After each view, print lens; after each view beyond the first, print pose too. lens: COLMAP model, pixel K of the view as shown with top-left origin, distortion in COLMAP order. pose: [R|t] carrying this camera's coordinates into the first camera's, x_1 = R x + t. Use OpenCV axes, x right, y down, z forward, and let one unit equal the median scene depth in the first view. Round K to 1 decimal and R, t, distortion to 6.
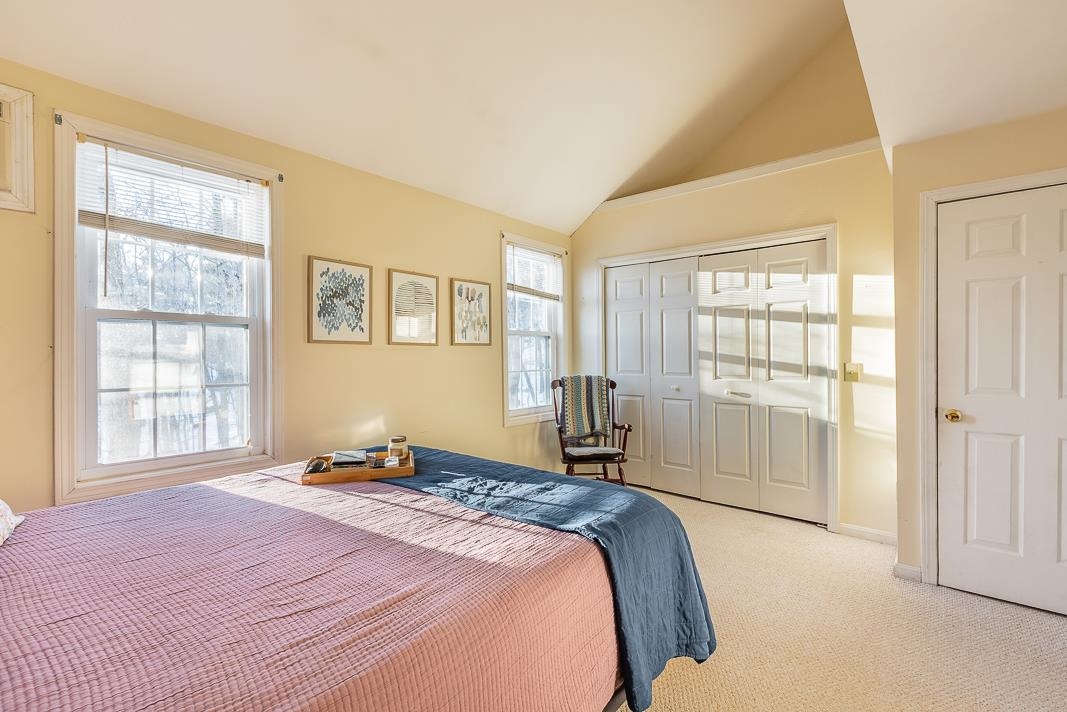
lens RADIAL K [[479.8, 0, 528.0], [0, 479.8, 354.9], [0, 0, 1]] dist [0.000880, 0.000104]
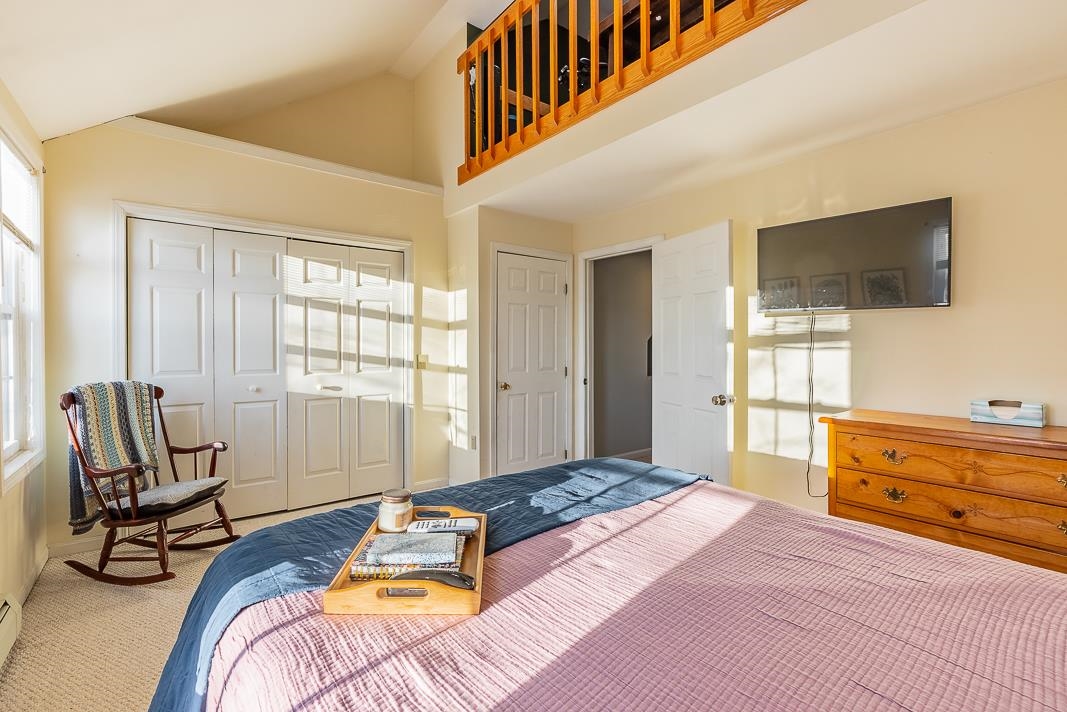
lens RADIAL K [[479.8, 0, 530.1], [0, 479.8, 350.7], [0, 0, 1]] dist [0.000880, 0.000104]
pose [[0.199778, -0.006168, 0.979822, -0.456111], [-0.000269, 0.999980, 0.006350, -0.002665], [-0.979841, -0.001532, 0.199772, 0.406313]]
